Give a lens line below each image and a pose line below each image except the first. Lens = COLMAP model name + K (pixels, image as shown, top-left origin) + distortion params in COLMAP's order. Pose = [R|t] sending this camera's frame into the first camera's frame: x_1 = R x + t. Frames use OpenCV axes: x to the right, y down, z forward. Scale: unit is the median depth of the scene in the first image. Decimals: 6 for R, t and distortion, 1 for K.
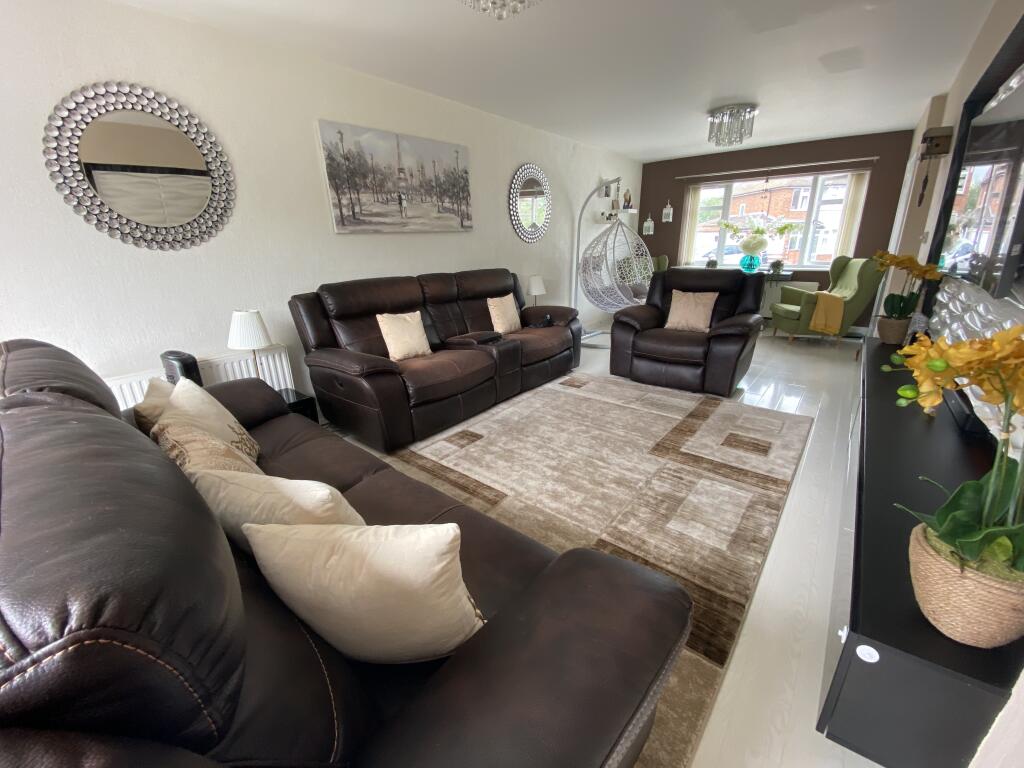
lens RADIAL K [[421.3, 0, 510.7], [0, 421.3, 381.3], [0, 0, 1]] dist [-0.015758, -0.000455]
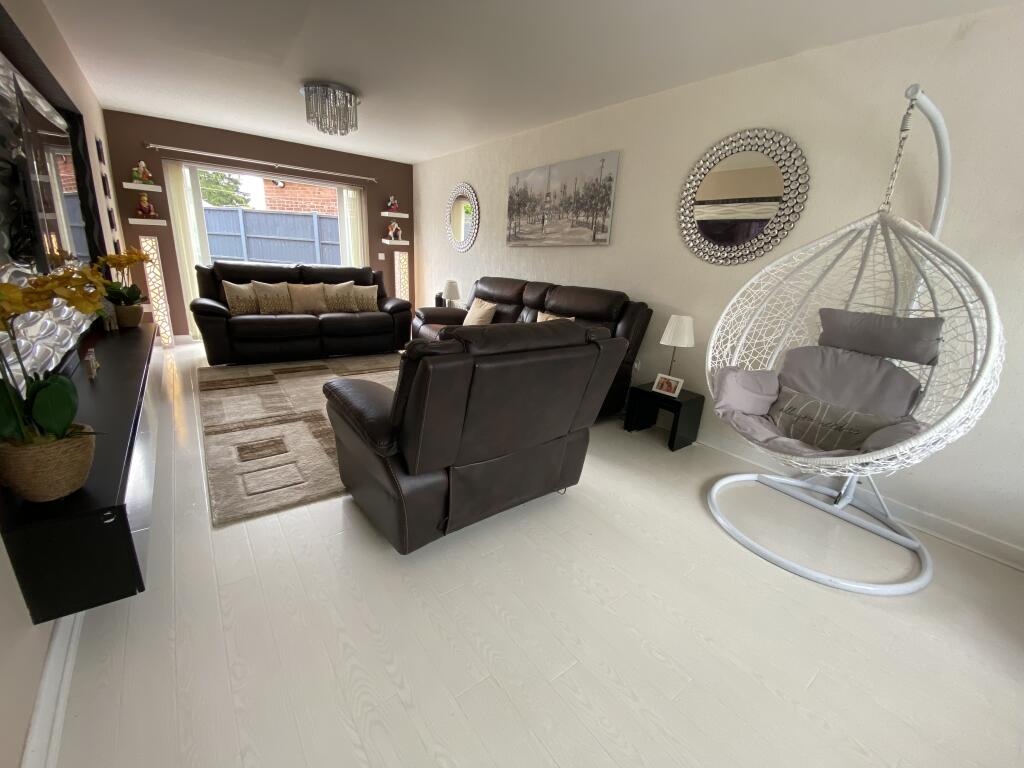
lens RADIAL K [[421.3, 0, 509.9], [0, 421.3, 381.3], [0, 0, 1]] dist [-0.015758, -0.000455]
pose [[-0.219049, 0.285221, -0.933095, 0.993399], [-0.340059, 0.874043, 0.347001, -0.402728], [0.914537, 0.393318, -0.094467, 1.181287]]
